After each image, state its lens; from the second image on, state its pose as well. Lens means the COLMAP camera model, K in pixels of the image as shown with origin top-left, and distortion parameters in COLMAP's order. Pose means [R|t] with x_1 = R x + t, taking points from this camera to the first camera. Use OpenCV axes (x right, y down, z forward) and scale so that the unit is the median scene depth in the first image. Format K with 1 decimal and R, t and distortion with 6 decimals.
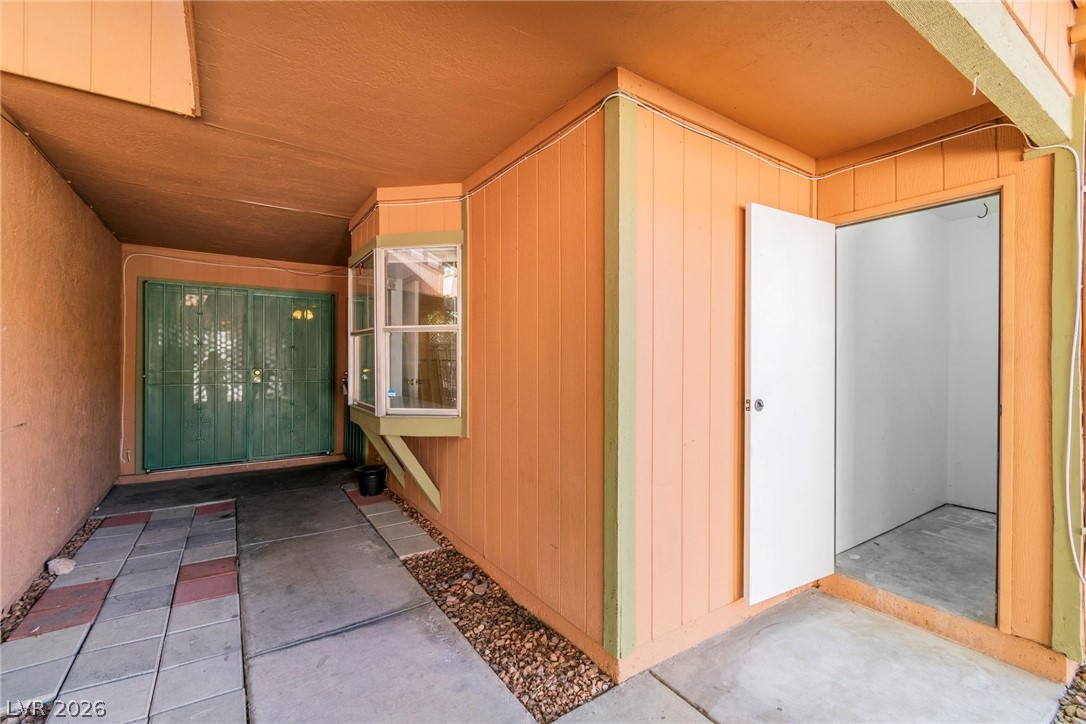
lens RADIAL K [[481.2, 0, 554.3], [0, 481.2, 359.7], [0, 0, 1]] dist [0.000674, -0.000401]
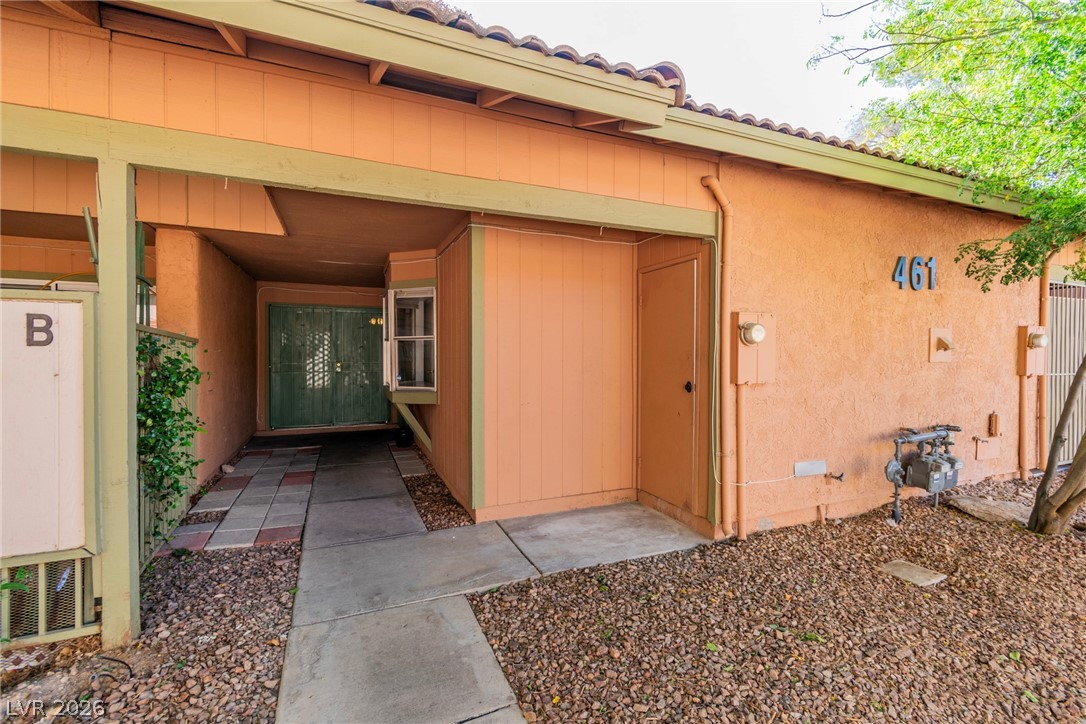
lens RADIAL K [[481.2, 0, 556.3], [0, 481.2, 360.8], [0, 0, 1]] dist [0.000674, -0.000401]
pose [[0.983566, 0.002690, -0.180531, 0.478096], [0.000277, 0.999865, 0.016408, -0.013485], [0.180551, -0.016189, 0.983432, -0.509093]]
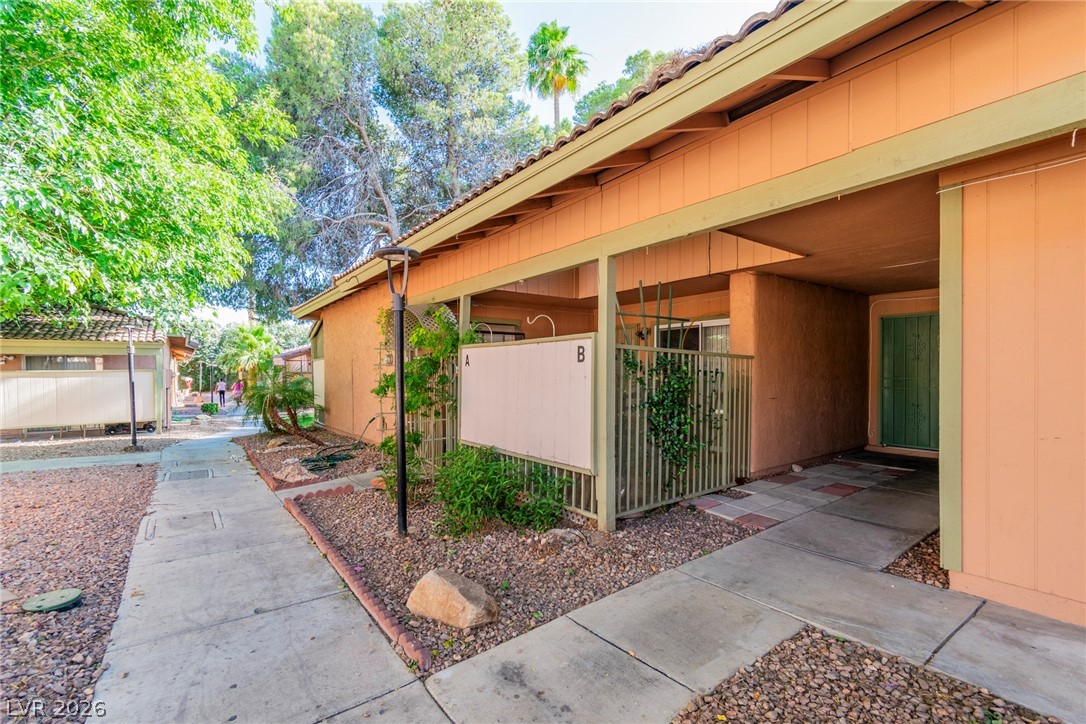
lens RADIAL K [[481.2, 0, 541.9], [0, 481.2, 380.5], [0, 0, 1]] dist [0.000674, -0.000401]
pose [[0.035861, 0.013330, -0.999268, 0.914140], [0.005868, 0.999891, 0.013549, 0.005899], [0.999340, -0.006349, 0.035779, -0.171083]]
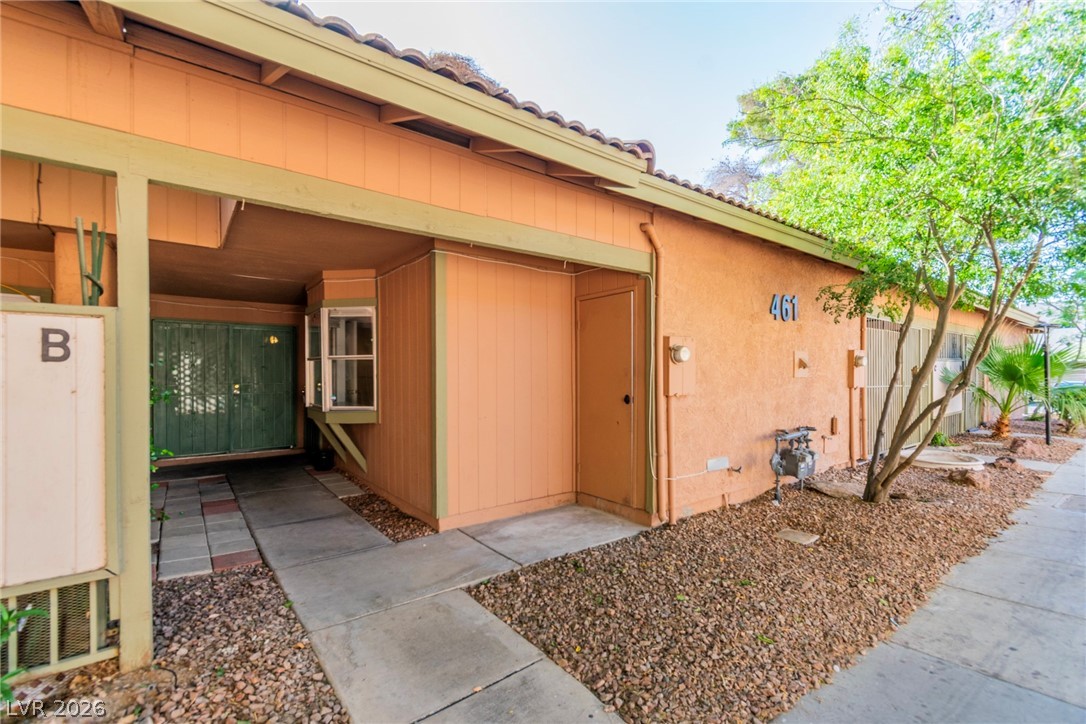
lens RADIAL K [[481.2, 0, 557.1], [0, 481.2, 377.0], [0, 0, 1]] dist [0.000674, -0.000401]
pose [[0.997598, -0.005792, 0.069029, 0.296366], [0.005410, 0.999969, 0.005715, -0.004065], [-0.069060, -0.005328, 0.997598, -0.654238]]
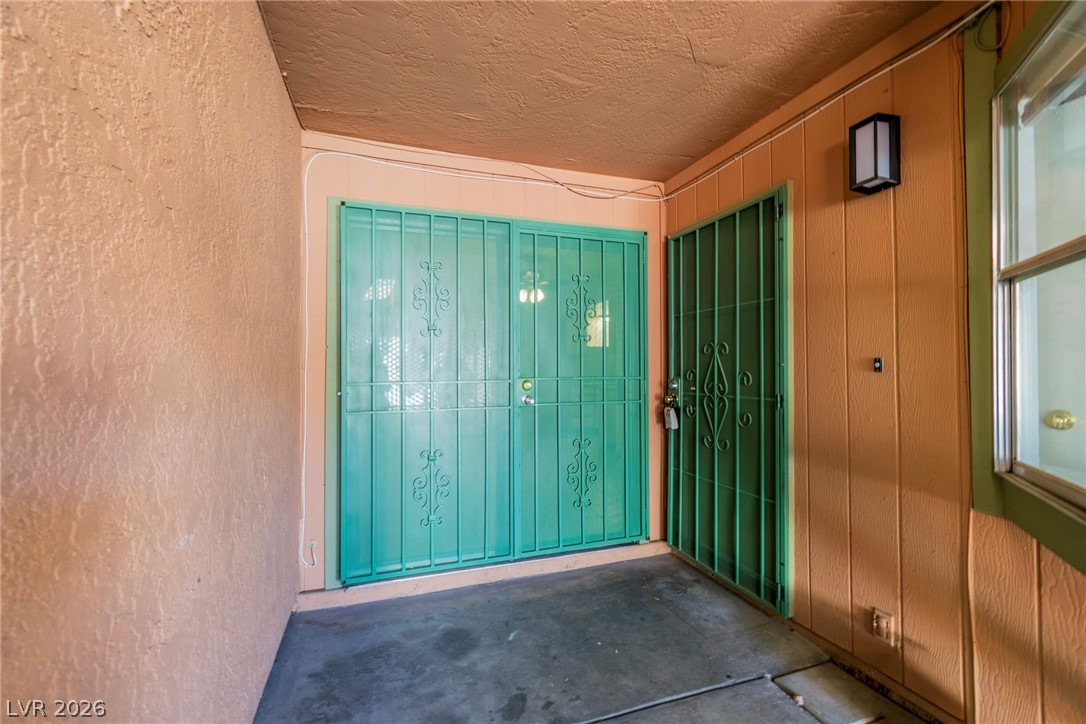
lens RADIAL K [[481.2, 0, 553.4], [0, 481.2, 360.6], [0, 0, 1]] dist [0.000674, -0.000401]
pose [[0.966575, -0.010127, -0.256186, -0.755665], [0.007839, 0.999920, -0.009954, 0.010019], [0.256266, 0.007613, 0.966576, 0.850809]]
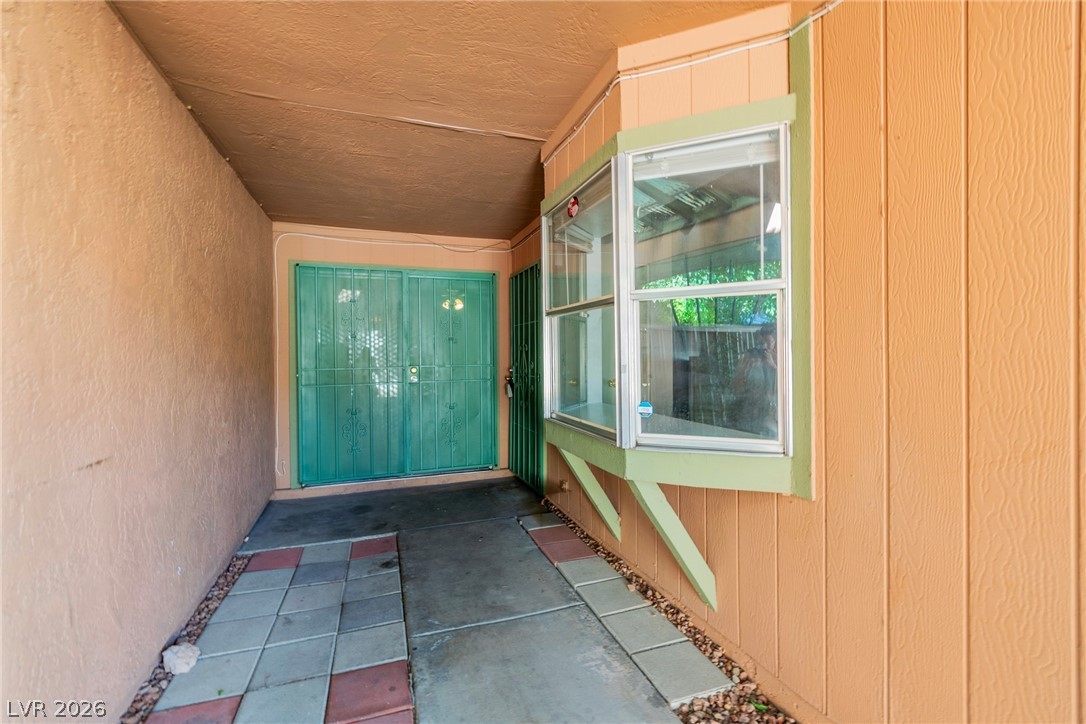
lens RADIAL K [[481.2, 0, 552.9], [0, 481.2, 360.4], [0, 0, 1]] dist [0.000674, -0.000401]
pose [[0.970336, -0.009237, -0.241582, -0.298967], [0.012471, 0.999852, 0.011862, 0.004757], [0.241437, -0.014523, 0.970308, 0.410028]]
